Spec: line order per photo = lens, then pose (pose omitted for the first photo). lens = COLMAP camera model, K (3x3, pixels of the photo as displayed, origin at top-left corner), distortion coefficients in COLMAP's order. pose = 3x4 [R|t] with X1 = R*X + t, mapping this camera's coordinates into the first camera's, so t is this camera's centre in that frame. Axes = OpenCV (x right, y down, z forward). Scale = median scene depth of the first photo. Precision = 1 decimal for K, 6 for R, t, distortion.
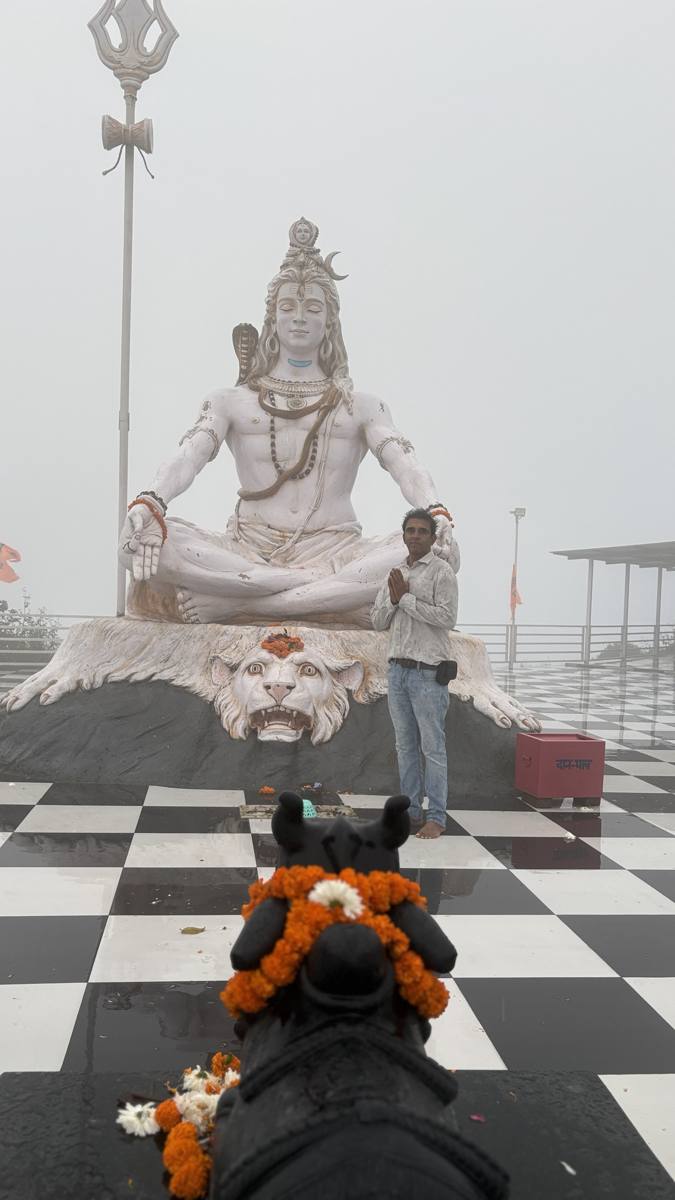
lens RADIAL K [[892.2, 0, 341.0], [0, 892.2, 645.2], [0, 0, 1]] dist [0.121509, -0.156468]
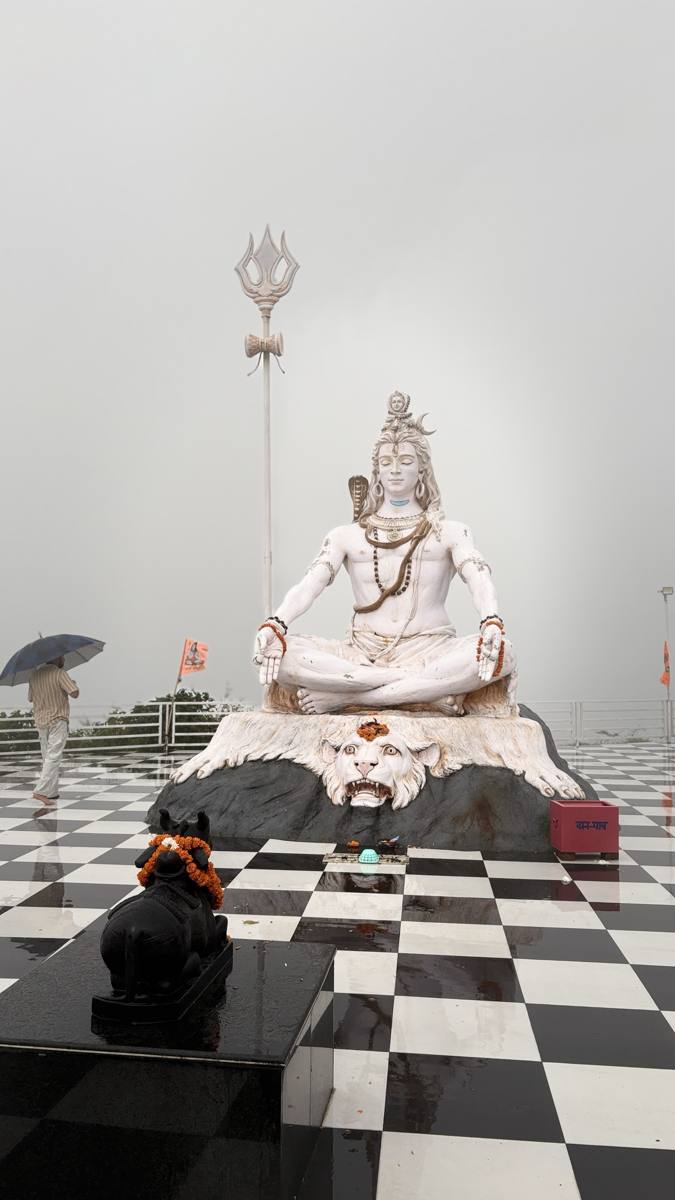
lens RADIAL K [[896.1, 0, 332.8], [0, 896.1, 658.7], [0, 0, 1]] dist [0.115182, -0.131193]
pose [[0.969195, -0.036521, -0.243570, 0.181765], [0.020873, 0.997567, -0.066521, -0.017559], [0.245407, 0.059388, 0.967599, -0.245728]]
